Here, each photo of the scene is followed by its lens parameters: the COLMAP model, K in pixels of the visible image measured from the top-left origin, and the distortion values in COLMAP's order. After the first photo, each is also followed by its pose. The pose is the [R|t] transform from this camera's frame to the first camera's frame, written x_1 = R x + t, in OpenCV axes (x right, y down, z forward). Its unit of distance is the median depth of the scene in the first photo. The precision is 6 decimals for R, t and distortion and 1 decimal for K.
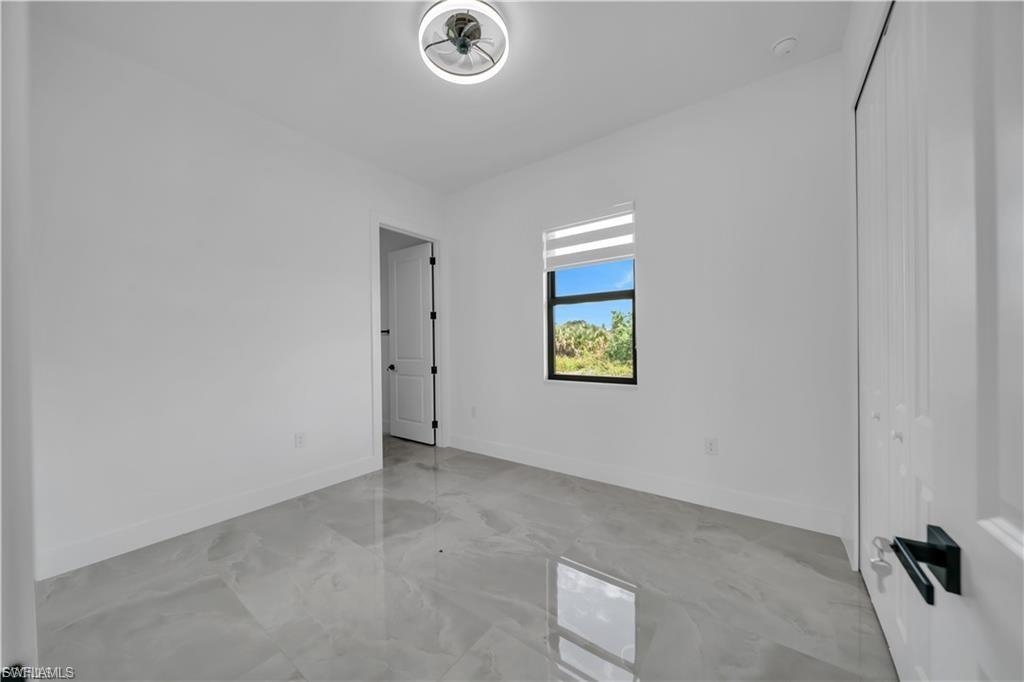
lens RADIAL K [[353.5, 0, 508.7], [0, 353.5, 342.7], [0, 0, 1]] dist [0.000252, -0.000042]
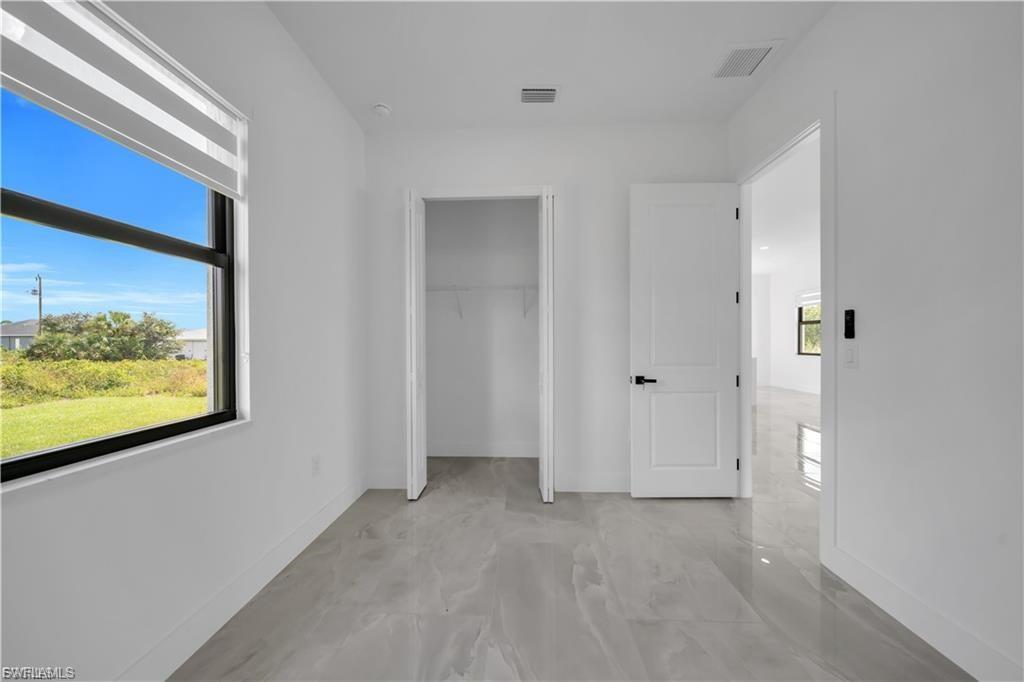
lens RADIAL K [[353.5, 0, 508.7], [0, 353.5, 342.7], [0, 0, 1]] dist [0.000252, -0.000042]
pose [[-0.556733, 0.014406, 0.830567, -0.519523], [0.019023, 0.999809, -0.004590, 0.002863], [-0.830474, 0.013244, -0.556900, 1.342349]]
